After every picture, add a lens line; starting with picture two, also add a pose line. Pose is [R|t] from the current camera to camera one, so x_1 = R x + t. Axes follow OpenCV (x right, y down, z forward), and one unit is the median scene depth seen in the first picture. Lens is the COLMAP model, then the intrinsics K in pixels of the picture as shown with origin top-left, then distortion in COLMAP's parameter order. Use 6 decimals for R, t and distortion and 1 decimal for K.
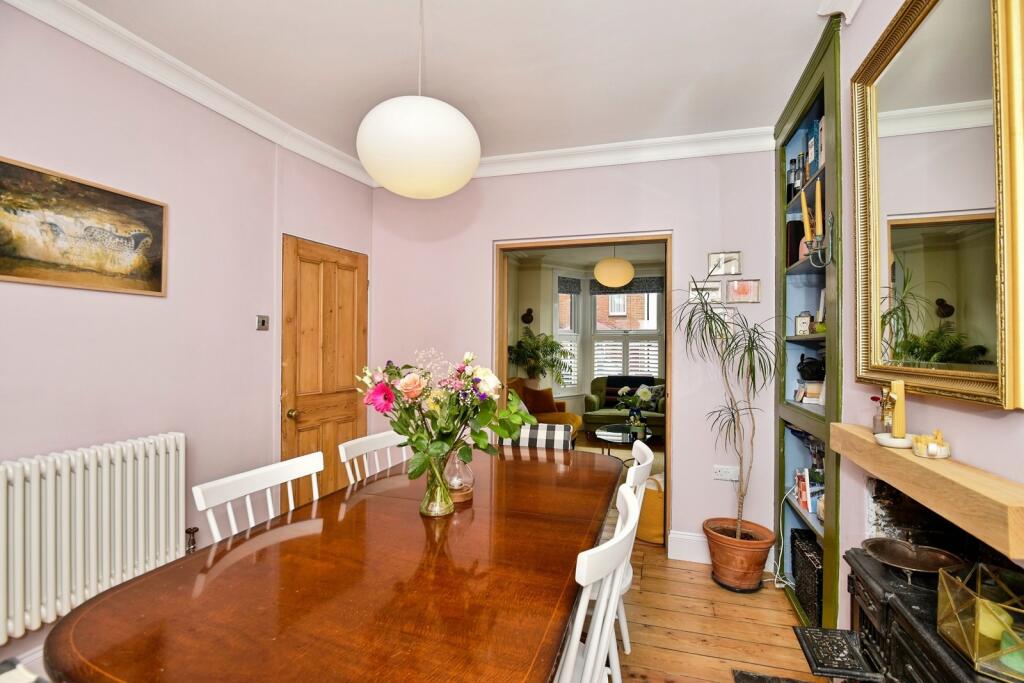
lens RADIAL K [[462.9, 0, 513.9], [0, 462.9, 345.2], [0, 0, 1]] dist [-0.018345, -0.001266]
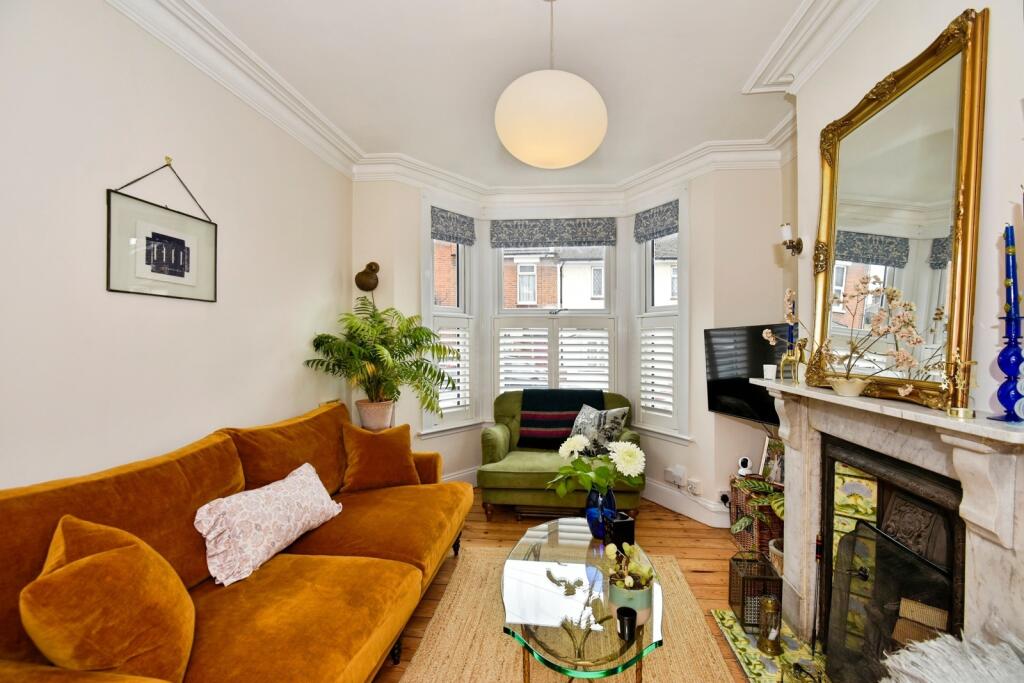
lens RADIAL K [[462.9, 0, 512.9], [0, 462.9, 345.9], [0, 0, 1]] dist [-0.018345, -0.001266]
pose [[0.980112, -0.004402, 0.198394, 0.076364], [0.002645, 0.999955, 0.009119, 0.007403], [-0.198425, -0.008413, 0.980080, 0.434483]]
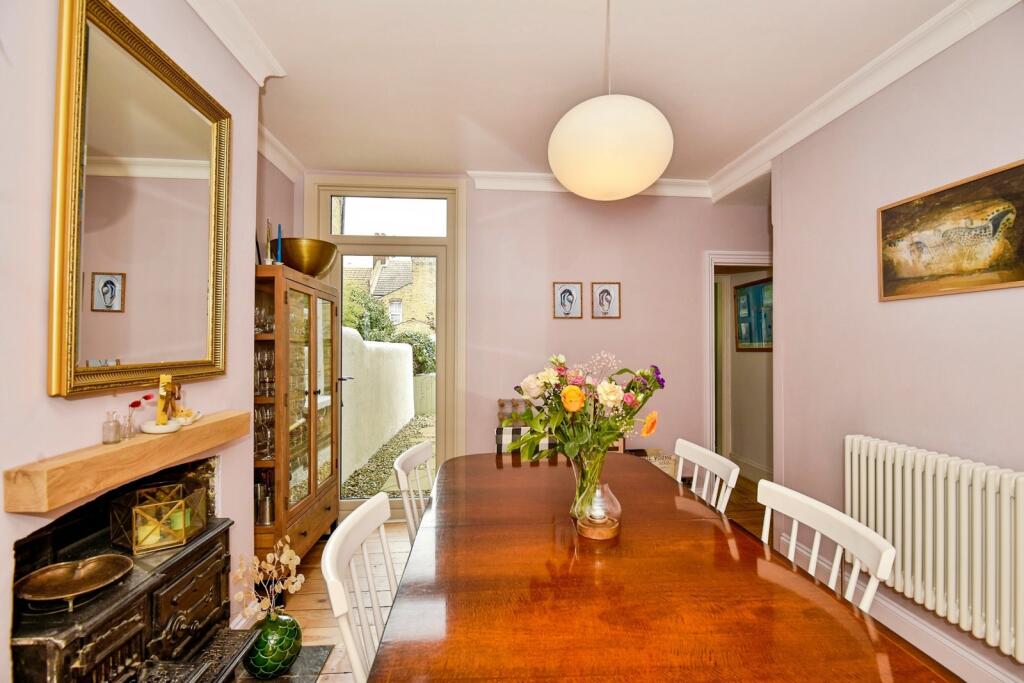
lens RADIAL K [[462.9, 0, 515.5], [0, 462.9, 337.8], [0, 0, 1]] dist [-0.018345, -0.001266]
pose [[-0.926094, -0.007599, -0.377217, 0.333855], [-0.000829, 0.999836, -0.018107, -0.011470], [0.377293, -0.016456, -0.925948, 1.722408]]
